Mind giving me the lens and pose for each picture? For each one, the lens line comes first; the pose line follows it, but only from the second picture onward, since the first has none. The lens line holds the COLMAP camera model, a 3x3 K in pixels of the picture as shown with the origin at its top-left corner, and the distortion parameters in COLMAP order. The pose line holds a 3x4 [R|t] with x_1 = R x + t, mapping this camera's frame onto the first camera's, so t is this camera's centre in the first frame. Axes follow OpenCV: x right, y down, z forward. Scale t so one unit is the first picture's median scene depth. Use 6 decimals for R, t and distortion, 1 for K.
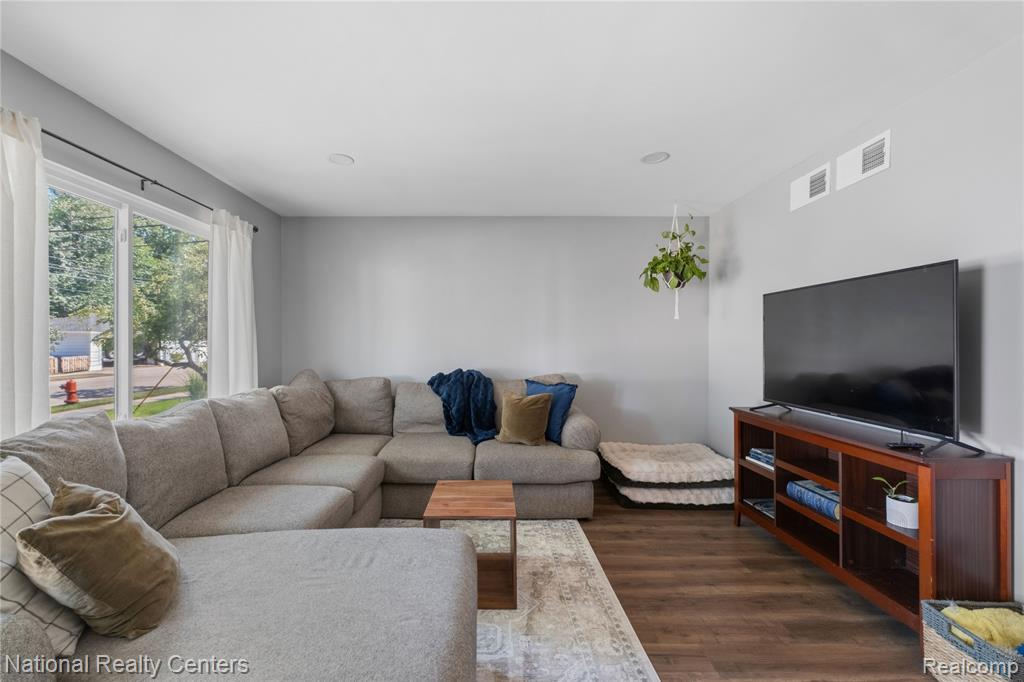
lens RADIAL K [[445.4, 0, 512.0], [0, 445.4, 341.0], [0, 0, 1]] dist [-0.003086, 0.000482]
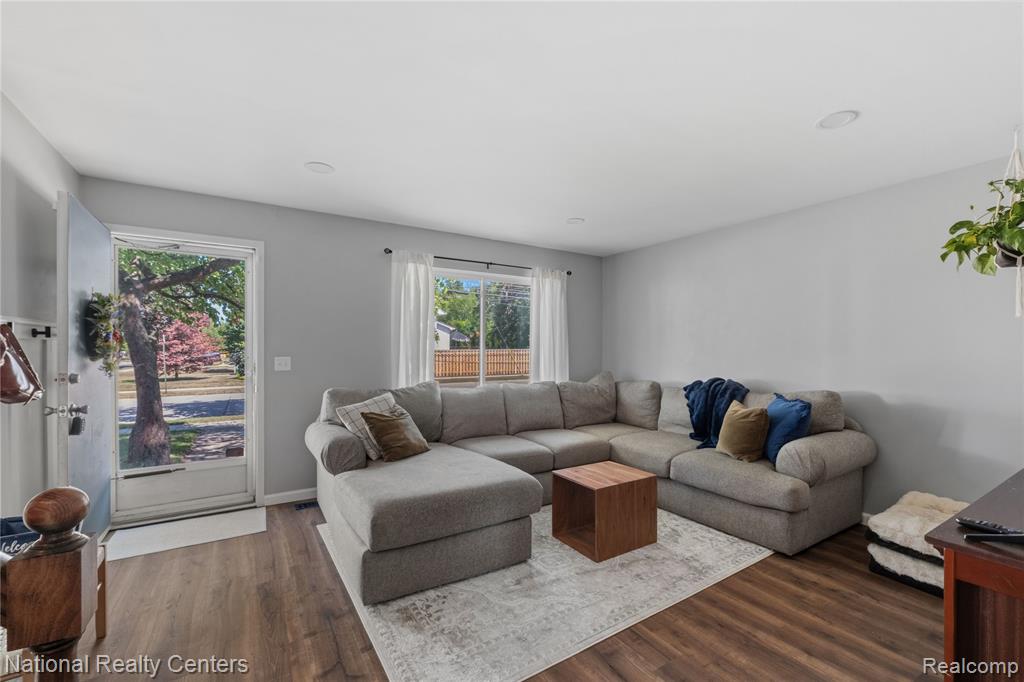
lens RADIAL K [[445.4, 0, 512.0], [0, 445.4, 341.0], [0, 0, 1]] dist [-0.003086, 0.000482]
pose [[0.527687, -0.012755, -0.849343, 0.650953], [-0.003064, 0.999852, -0.016919, -0.003360], [0.849433, 0.011530, 0.527570, 0.082138]]
